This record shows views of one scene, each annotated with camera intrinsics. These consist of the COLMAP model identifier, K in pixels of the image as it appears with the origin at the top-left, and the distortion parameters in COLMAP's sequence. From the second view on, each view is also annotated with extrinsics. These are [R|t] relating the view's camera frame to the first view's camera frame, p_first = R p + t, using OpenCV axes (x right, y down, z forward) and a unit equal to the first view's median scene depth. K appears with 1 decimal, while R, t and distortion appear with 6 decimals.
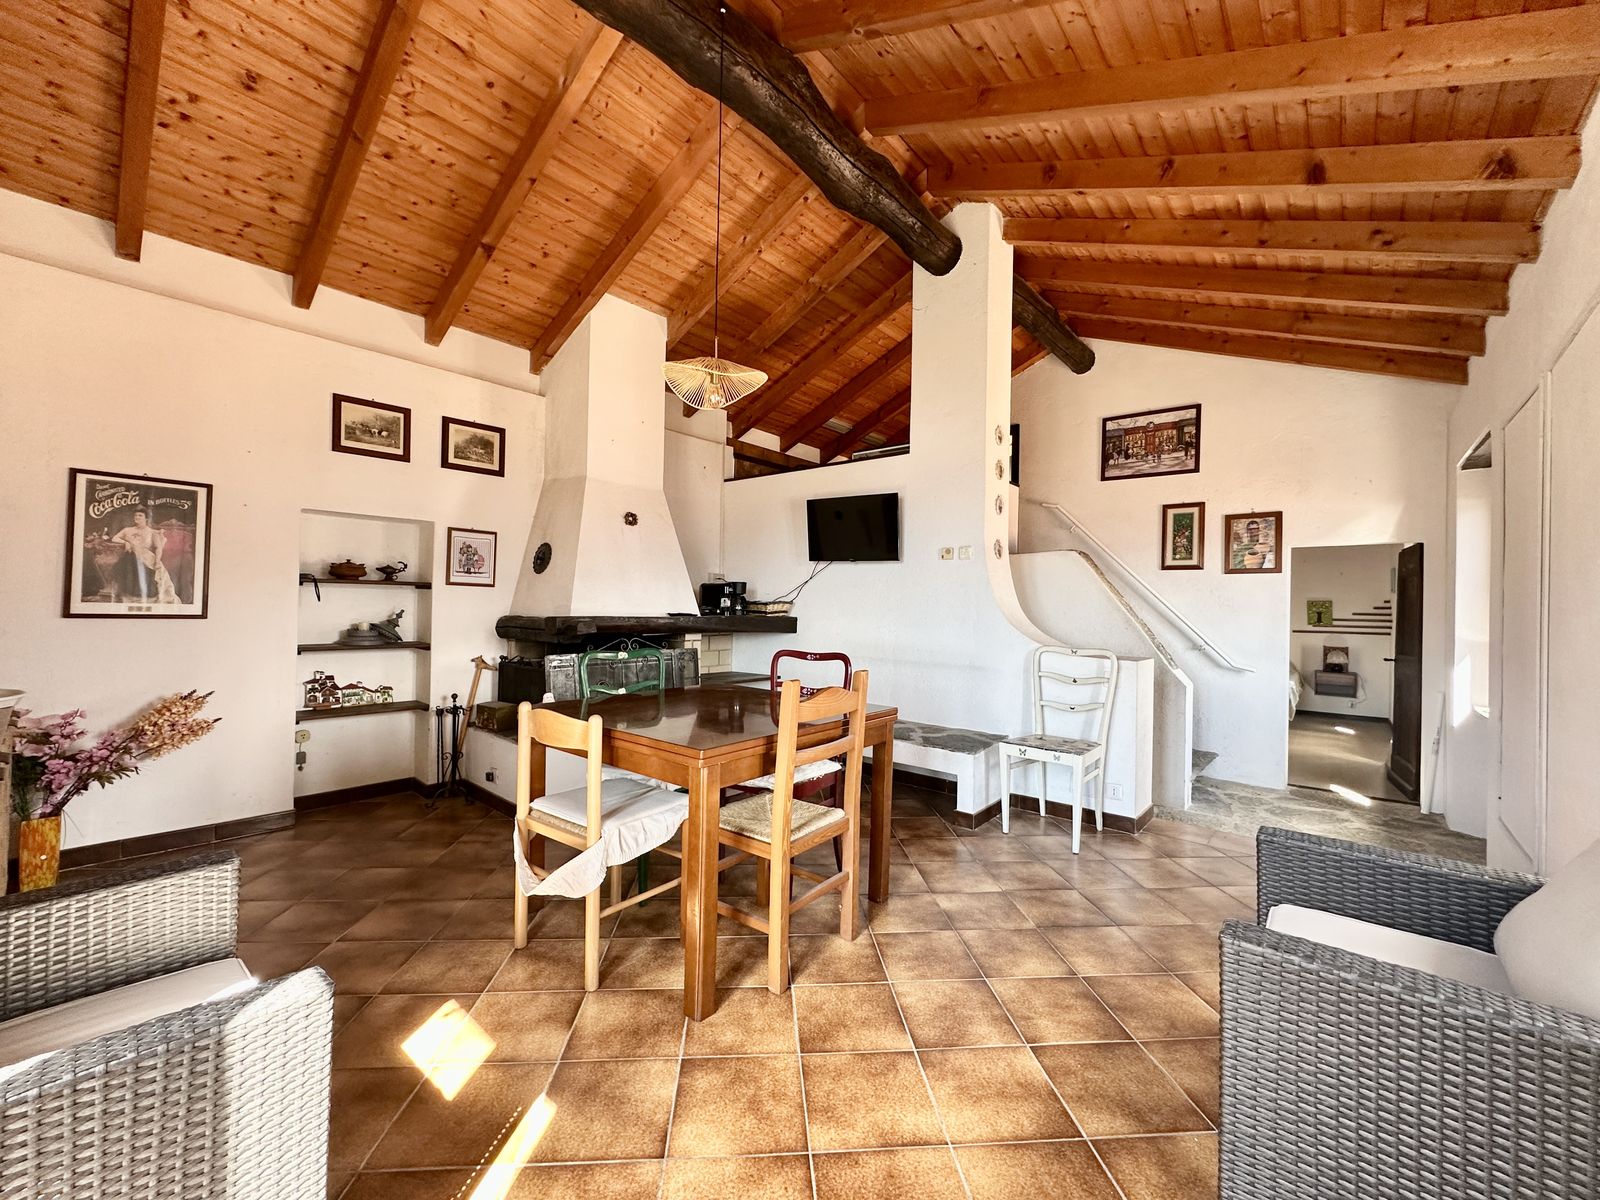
lens RADIAL K [[639.6, 0, 798.2], [0, 639.6, 603.6], [0, 0, 1]] dist [-0.007812, -0.000131]
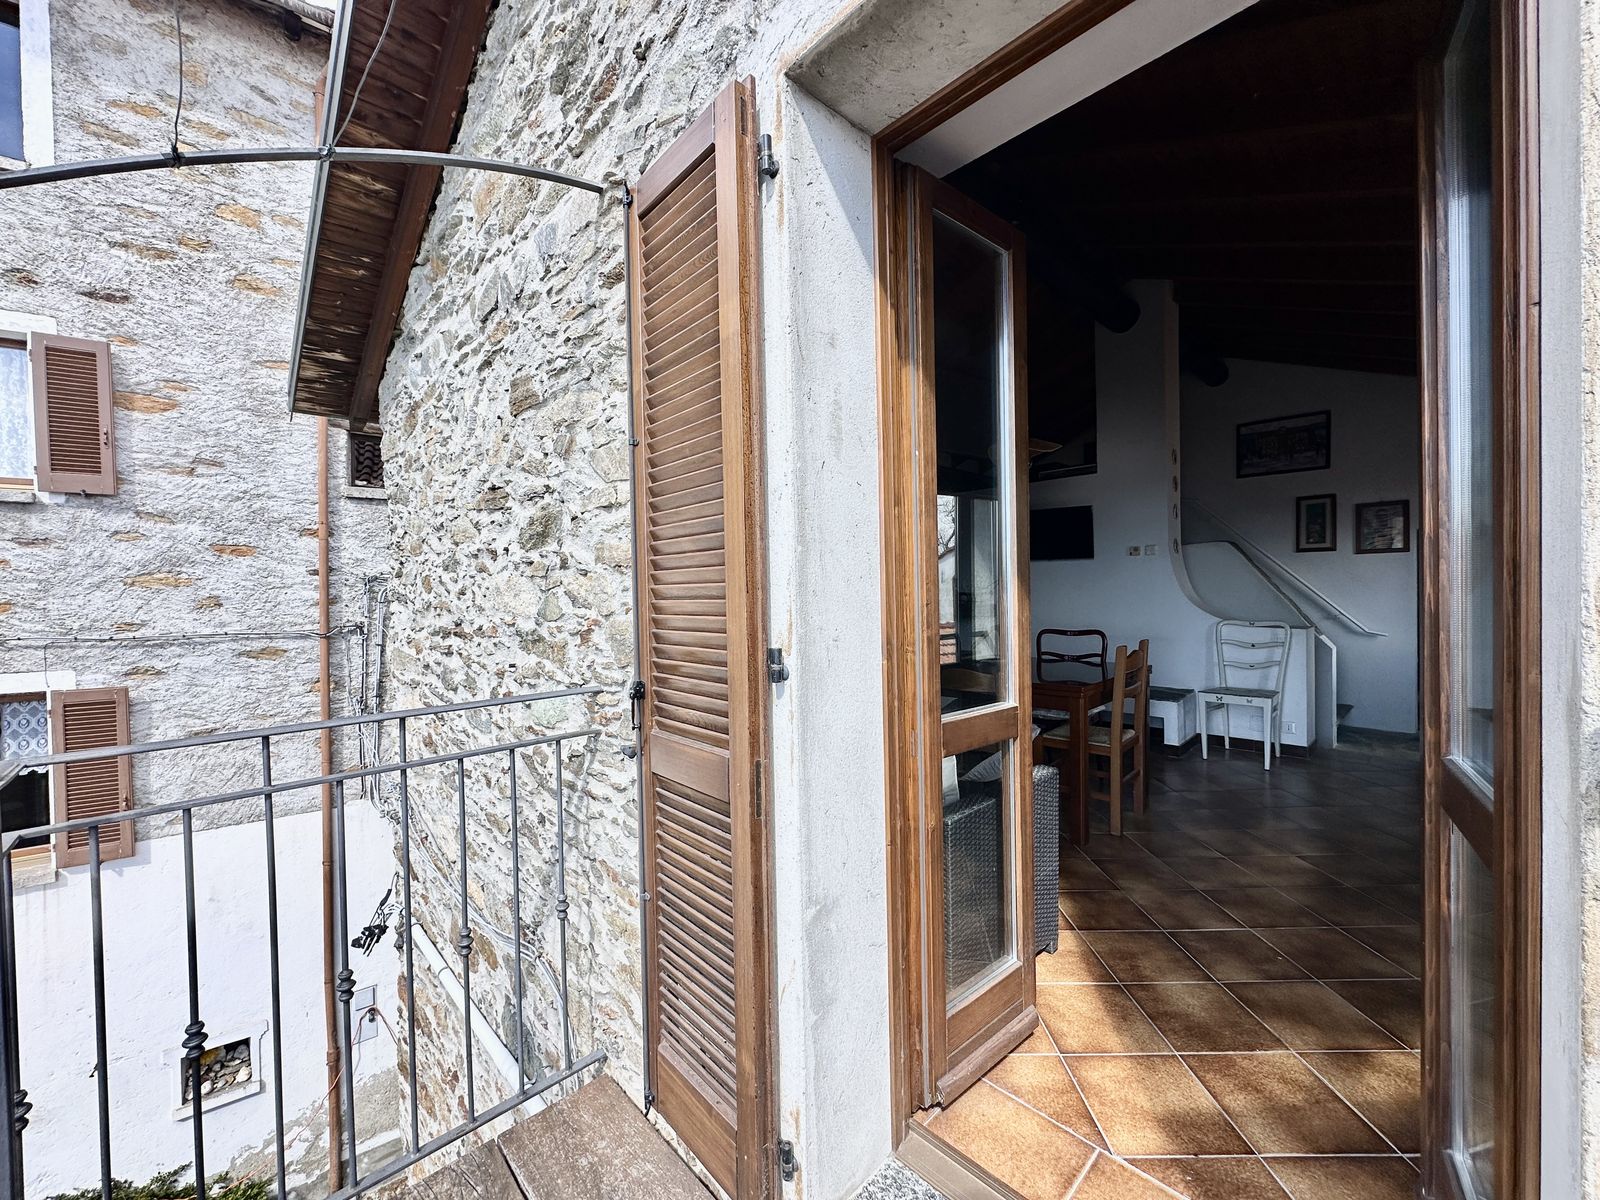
lens RADIAL K [[635.0, 0, 800.0], [0, 635.0, 600.0], [0, 0, 1]] dist [-0.001954, -0.000032]
pose [[0.995529, -0.038251, -0.086364, -0.370242], [0.039863, 0.999060, 0.017008, -0.031951], [0.085632, -0.020375, 0.996118, -0.374261]]
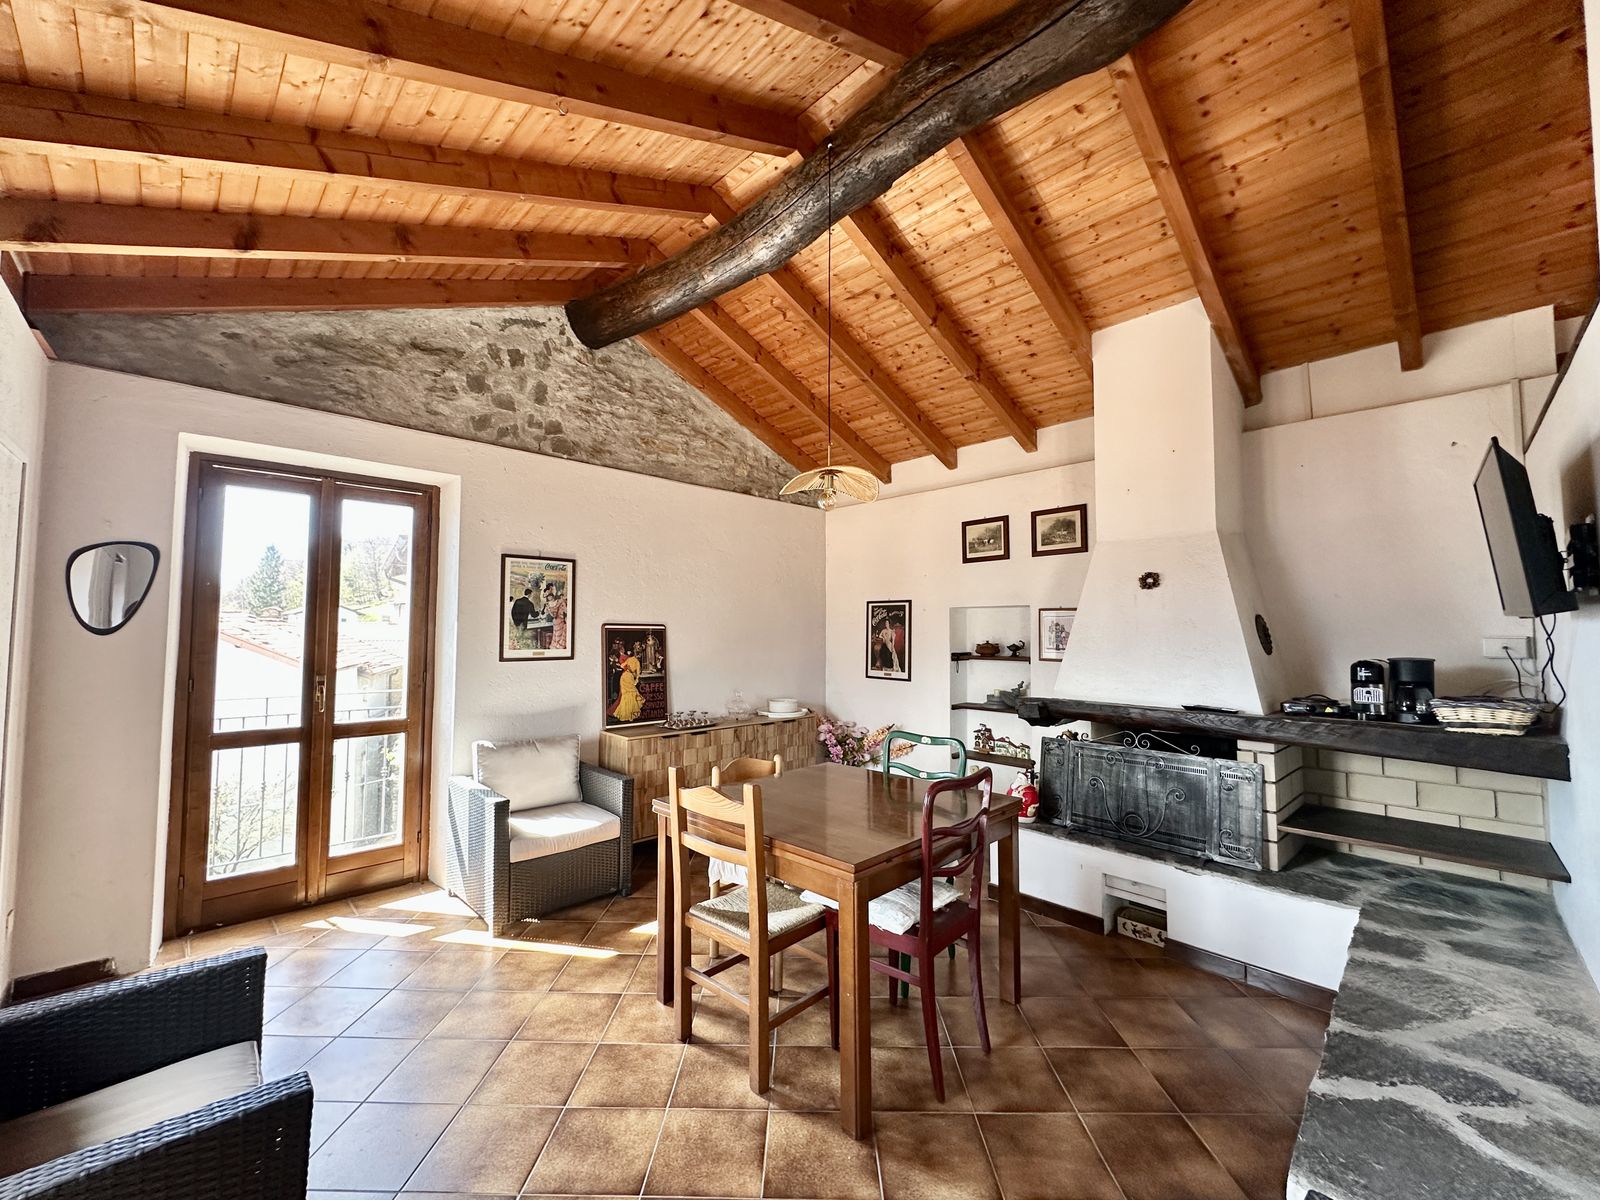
lens RADIAL K [[639.6, 0, 798.2], [0, 639.6, 603.6], [0, 0, 1]] dist [-0.007812, -0.000131]
pose [[-0.080905, -0.065063, -0.994596, 0.631568], [-0.003492, 0.997880, -0.064993, -0.058190], [0.996716, -0.001786, -0.080960, 0.712777]]
